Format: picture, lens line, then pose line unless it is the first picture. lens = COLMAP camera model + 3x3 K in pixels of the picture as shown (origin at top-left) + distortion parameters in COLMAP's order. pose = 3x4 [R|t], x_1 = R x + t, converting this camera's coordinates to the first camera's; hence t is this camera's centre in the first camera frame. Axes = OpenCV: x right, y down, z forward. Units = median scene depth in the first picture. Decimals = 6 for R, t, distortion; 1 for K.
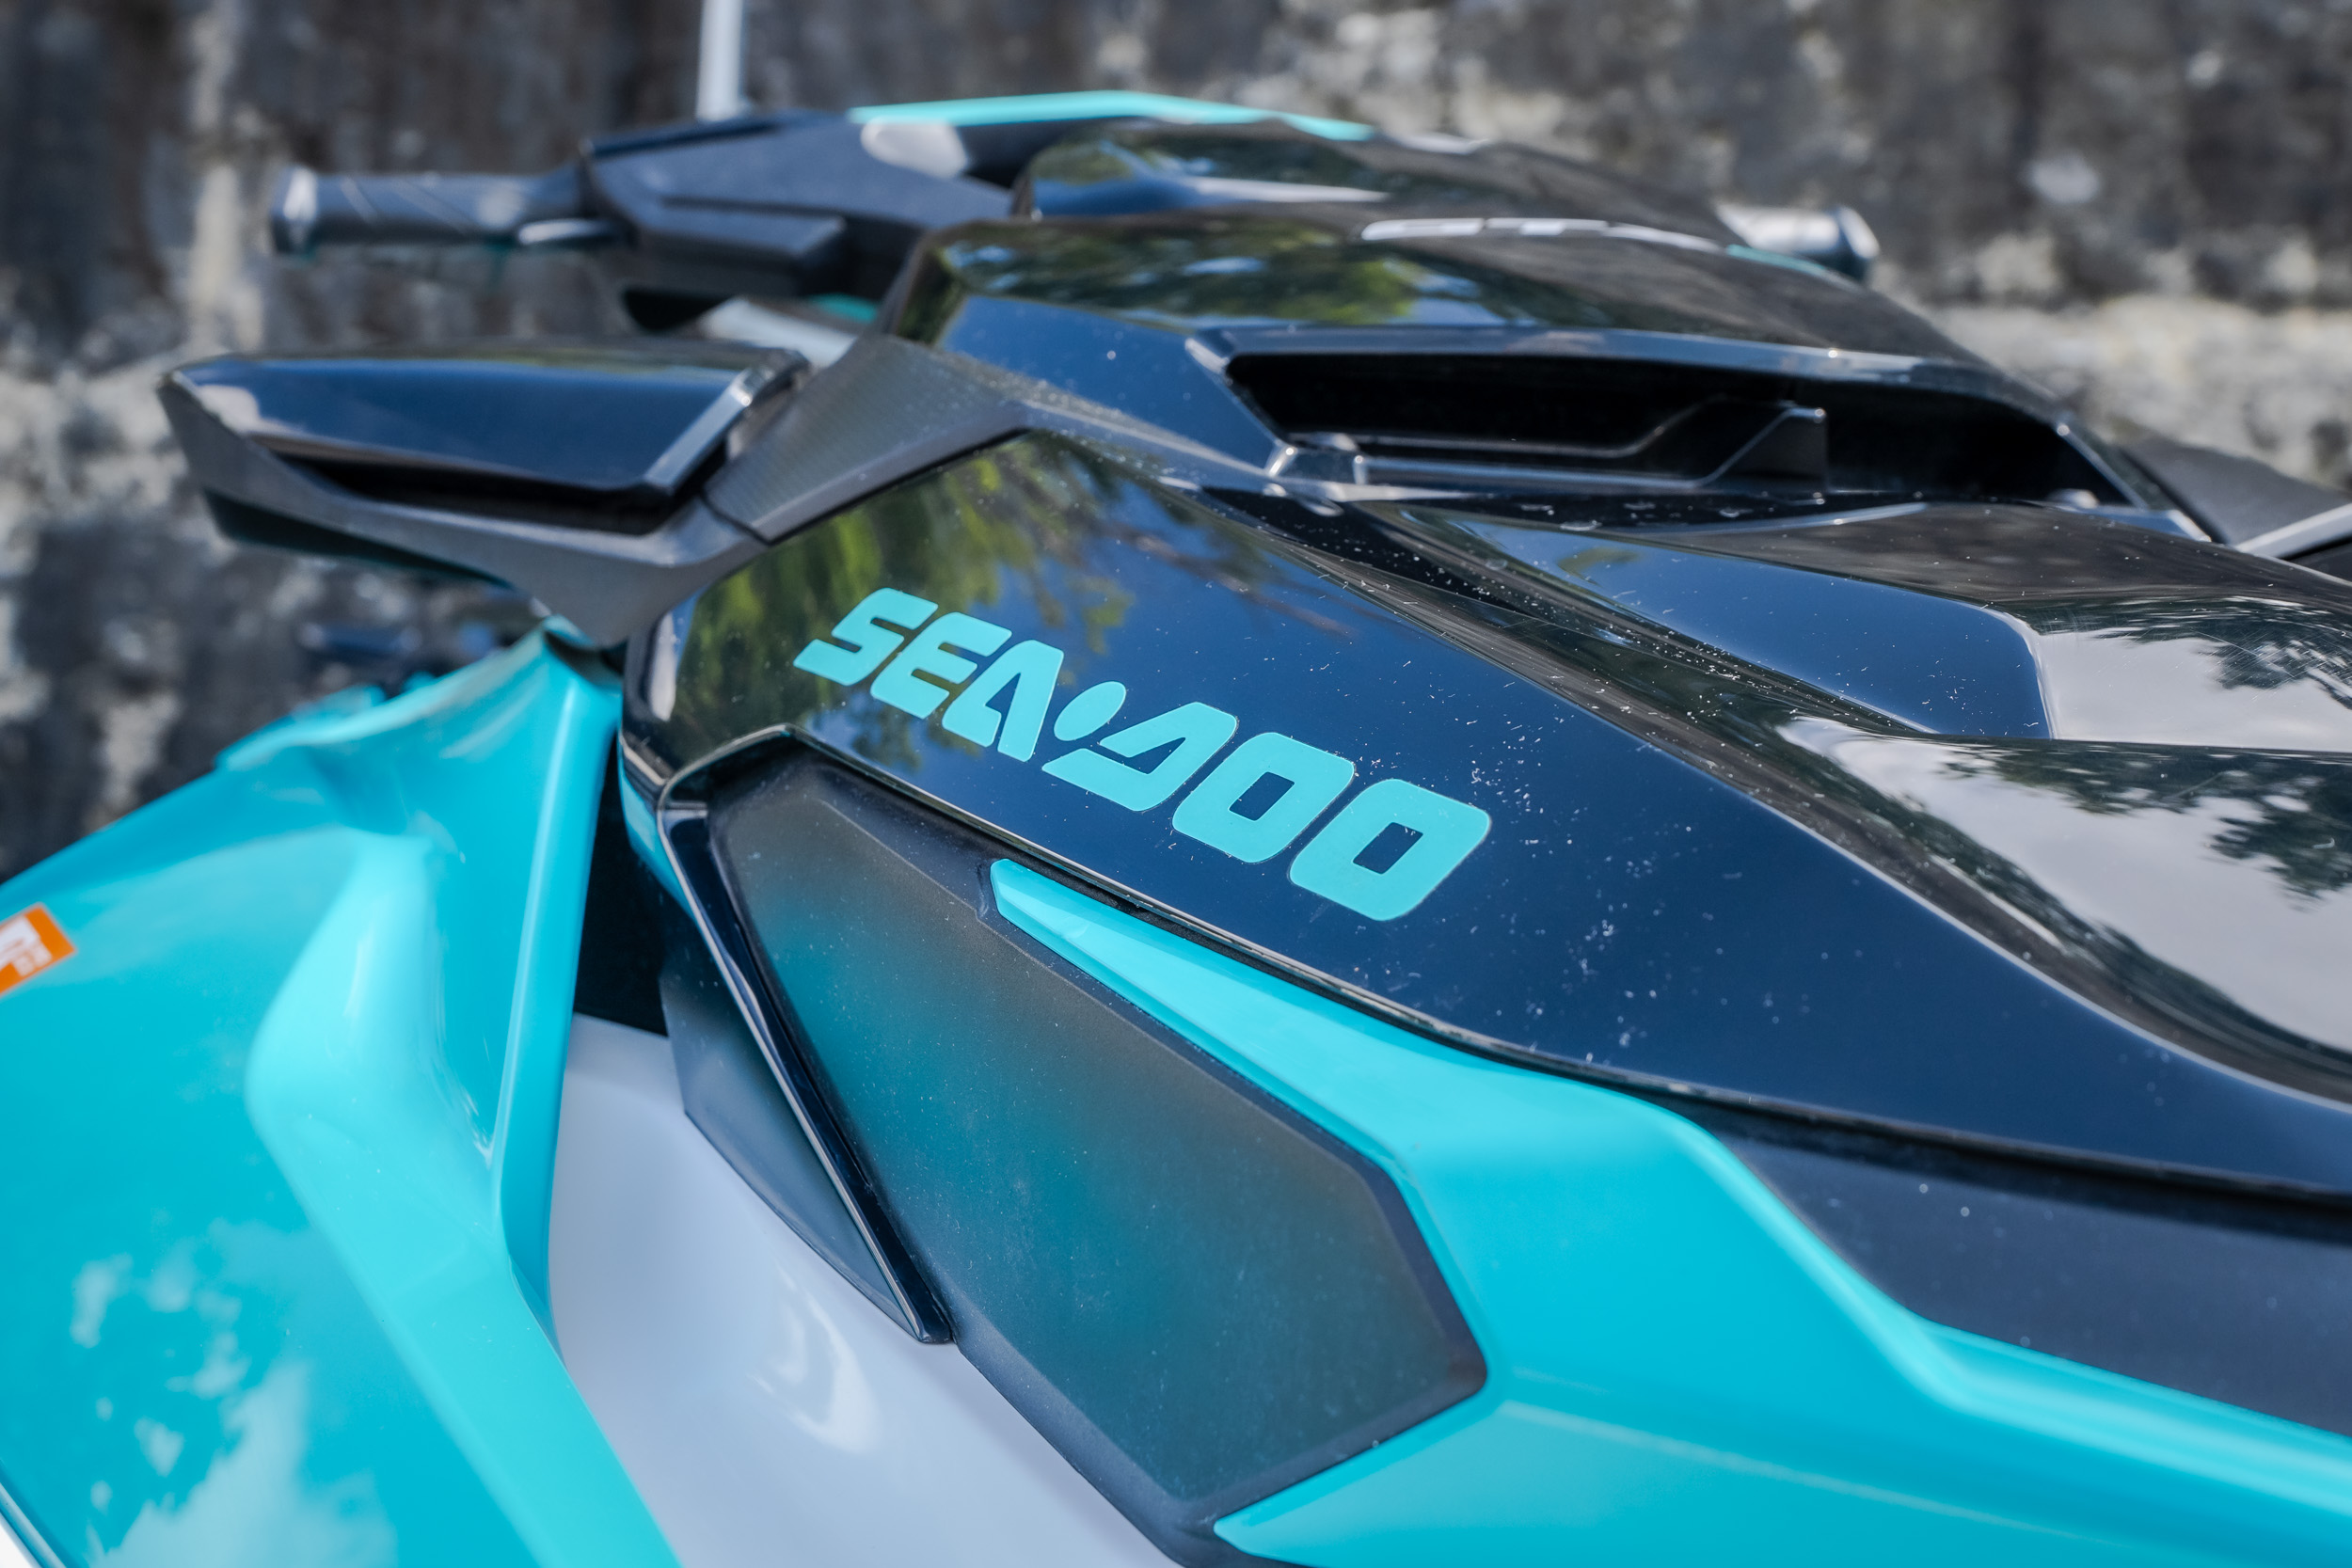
lens RADIAL K [[2949.8, 0, 1178.0], [0, 2949.8, 787.3], [0, 0, 1]] dist [0.020435, 0.000000]
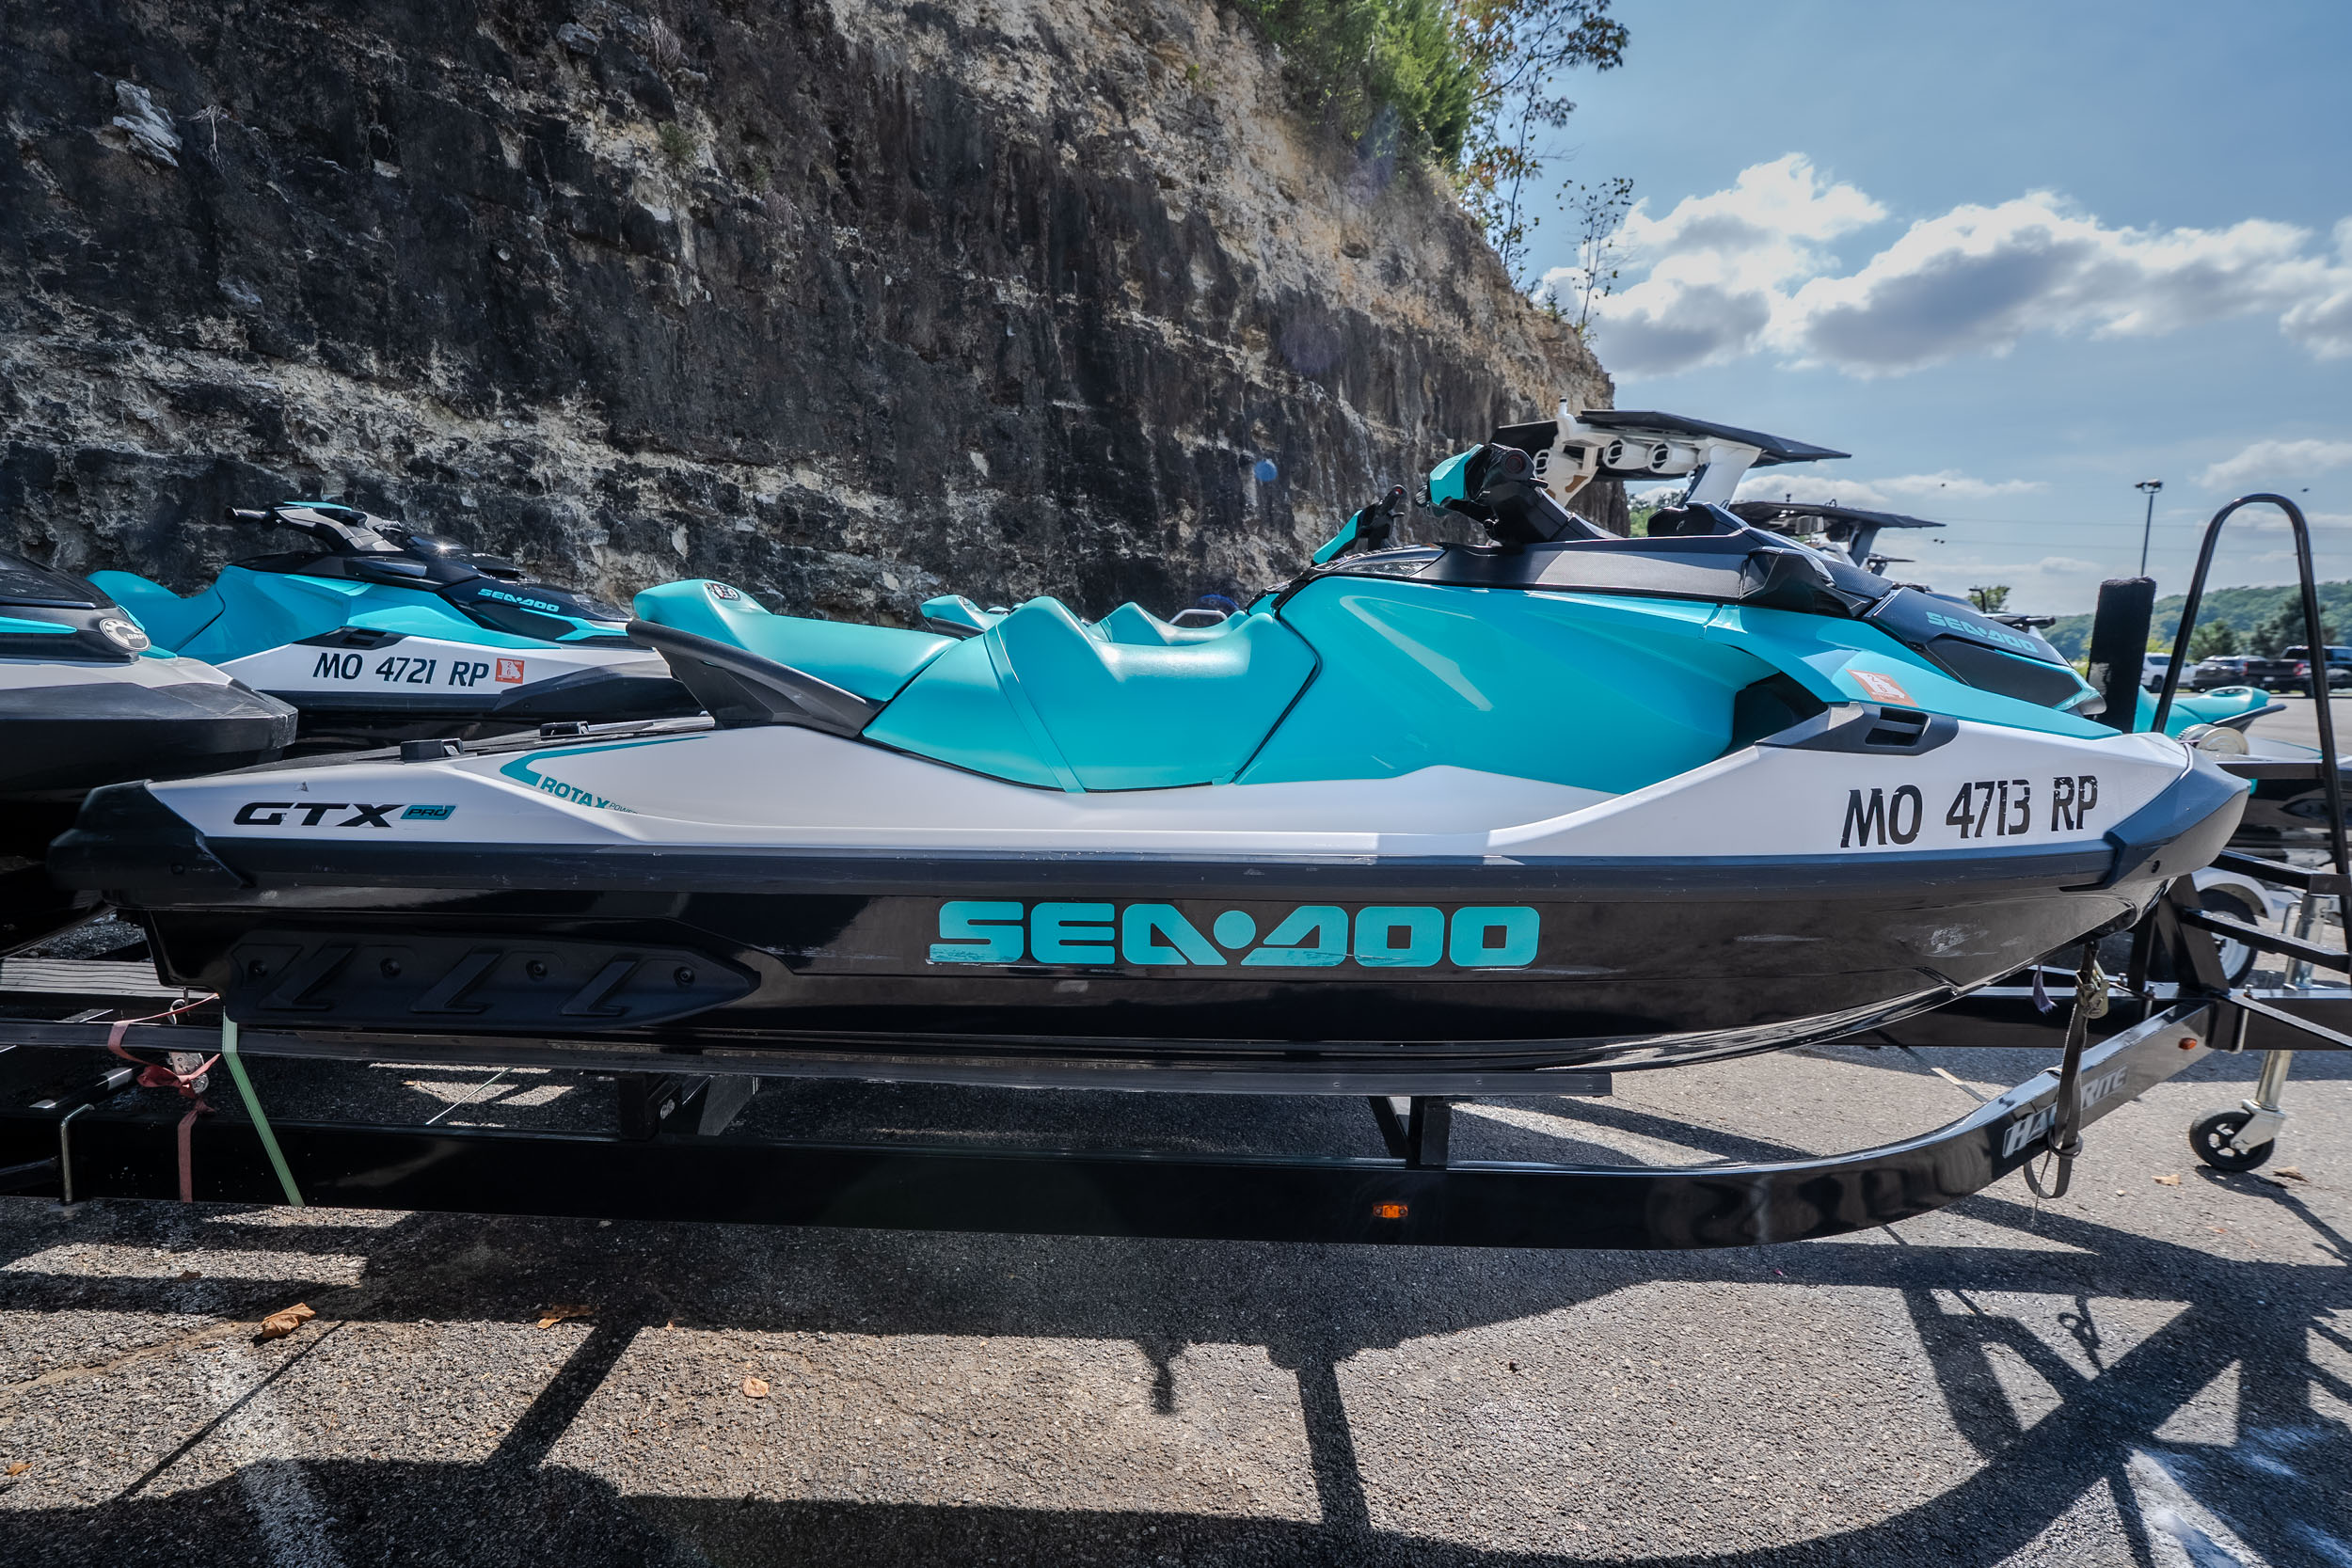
lens RADIAL K [[1133.6, 0, 1169.5], [0, 1133.6, 779.4], [0, 0, 1]] dist [-0.001553, 0.000581]
pose [[0.278287, -0.155420, 0.947840, -0.297066], [-0.002711, 0.986691, 0.162587, -0.008571], [-0.960494, -0.047815, 0.274162, 0.179394]]
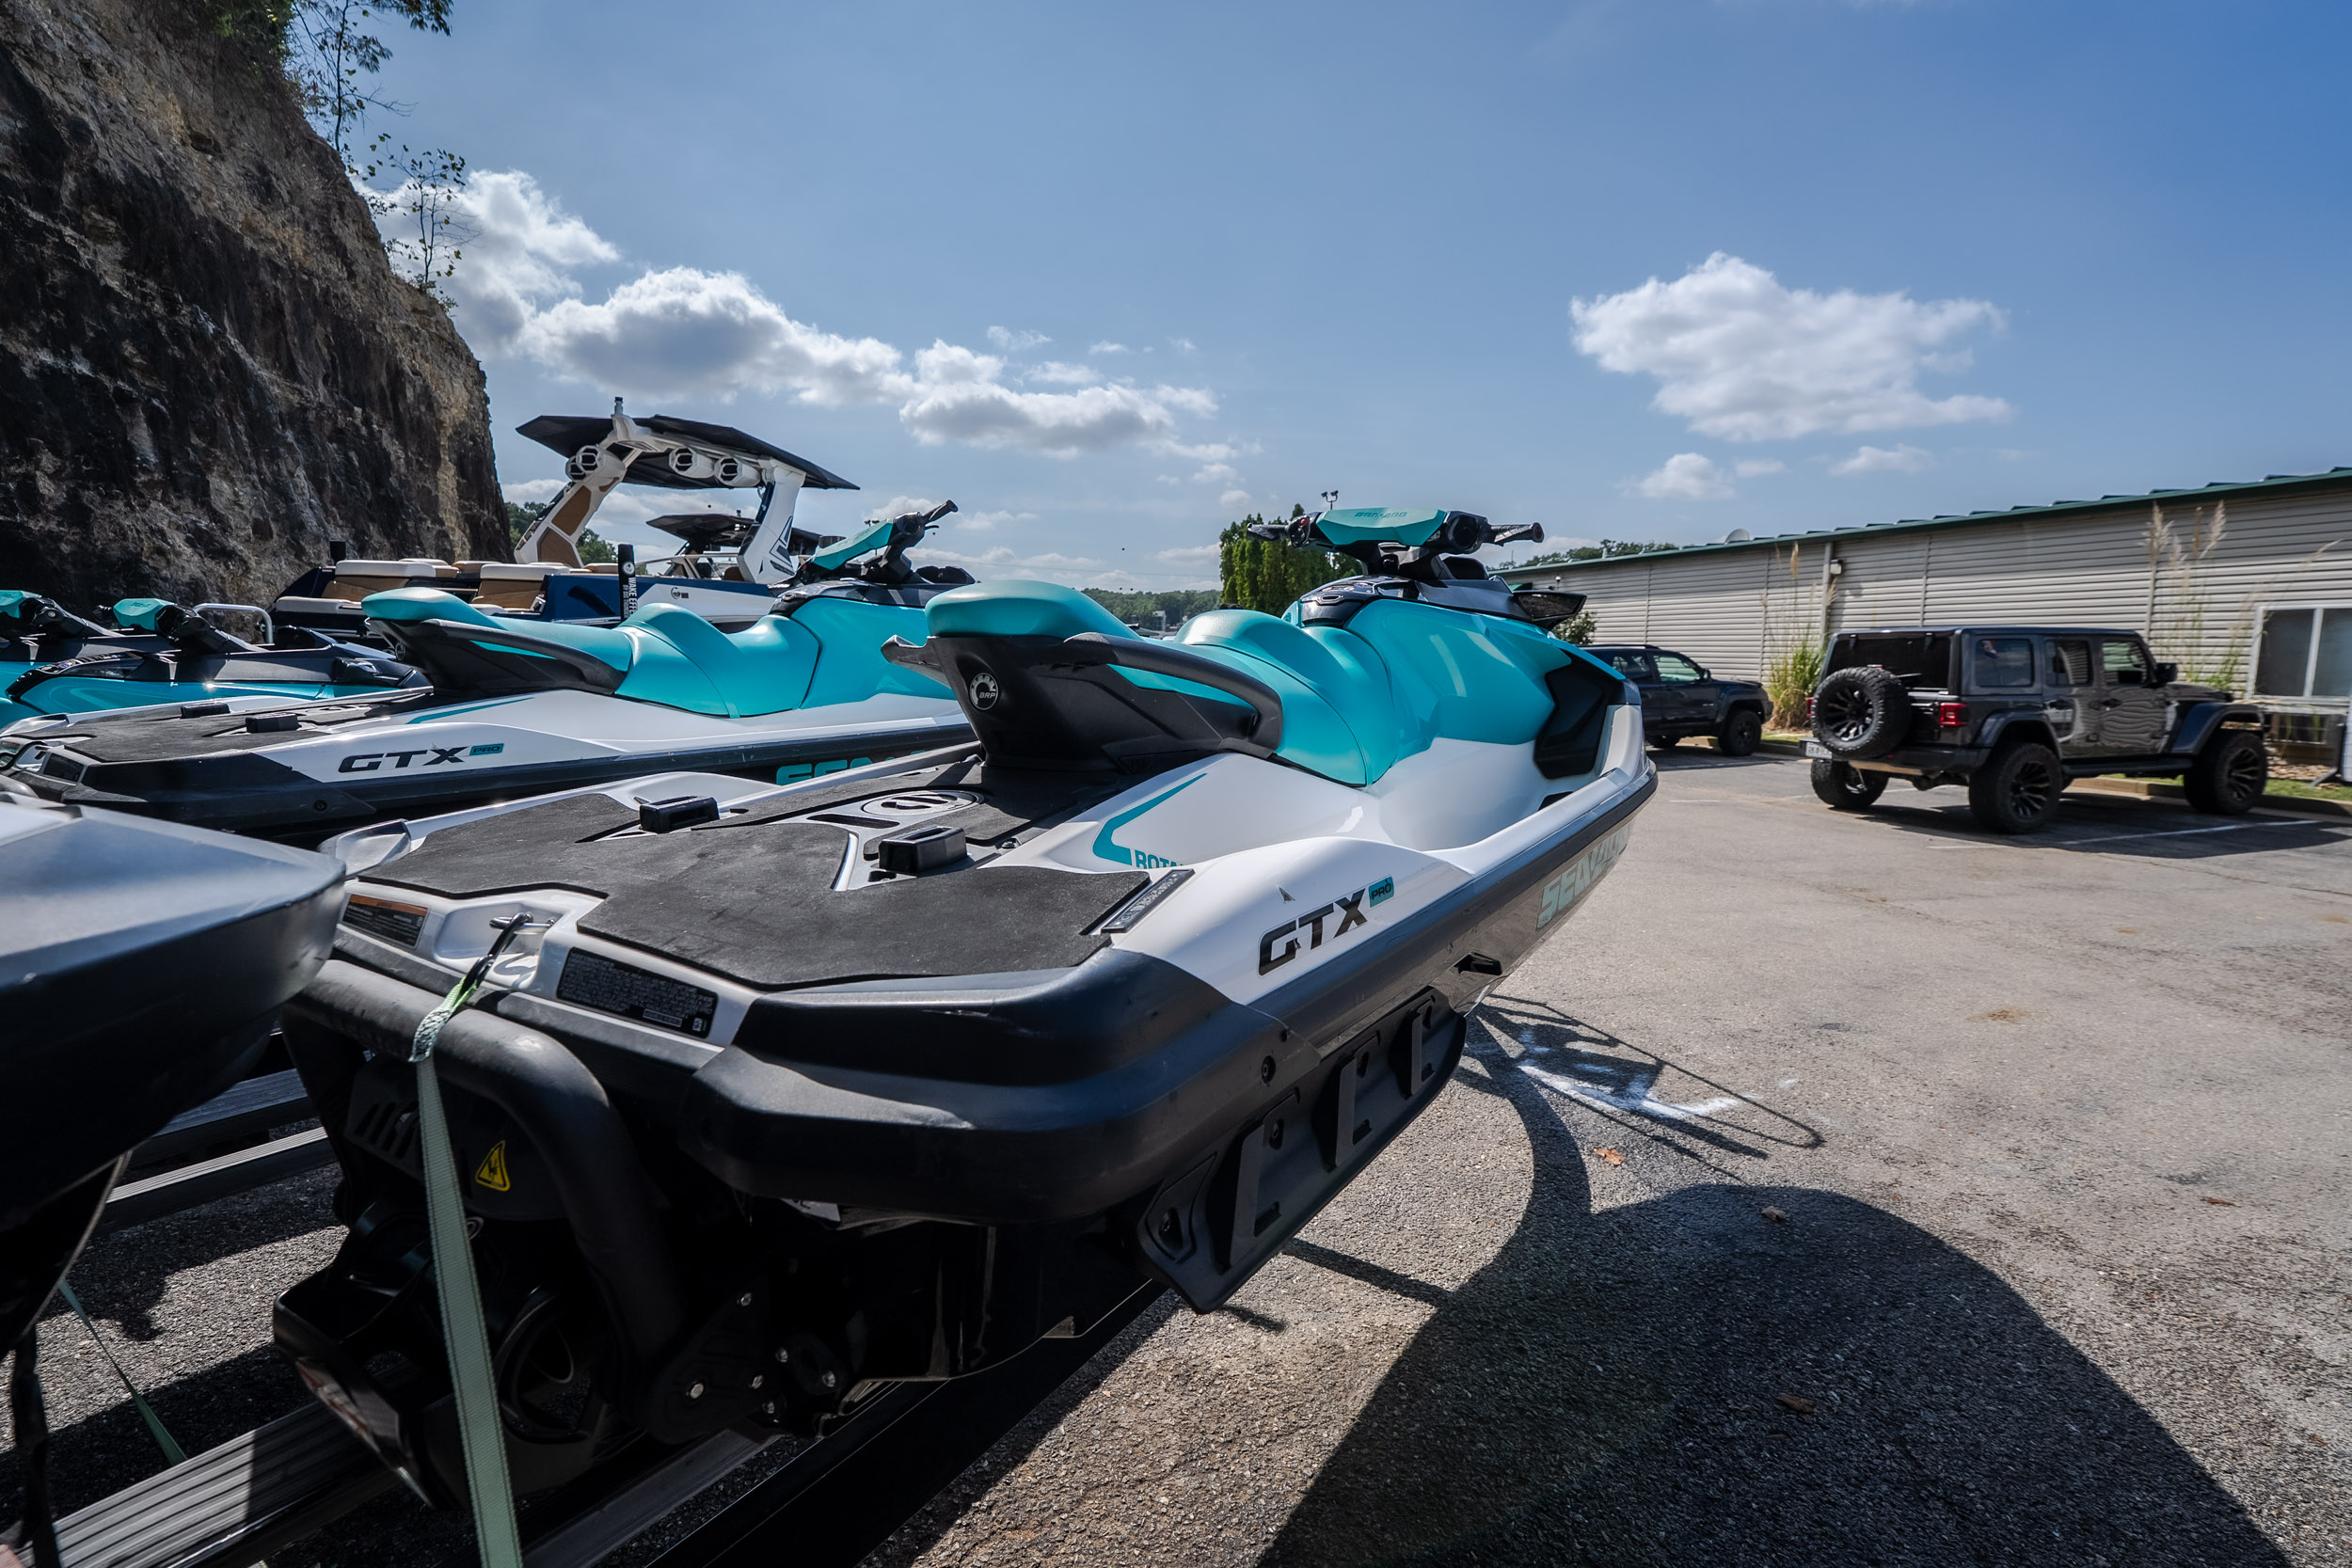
lens RADIAL K [[1058.1, 0, 1164.8], [0, 1058.1, 776.8], [0, 0, 1]] dist [-0.004897, 0.002508]
pose [[-0.655262, -0.135741, 0.743106, -0.230005], [-0.030342, 0.987658, 0.153657, -0.006761], [-0.754792, 0.078139, -0.651294, 0.477995]]
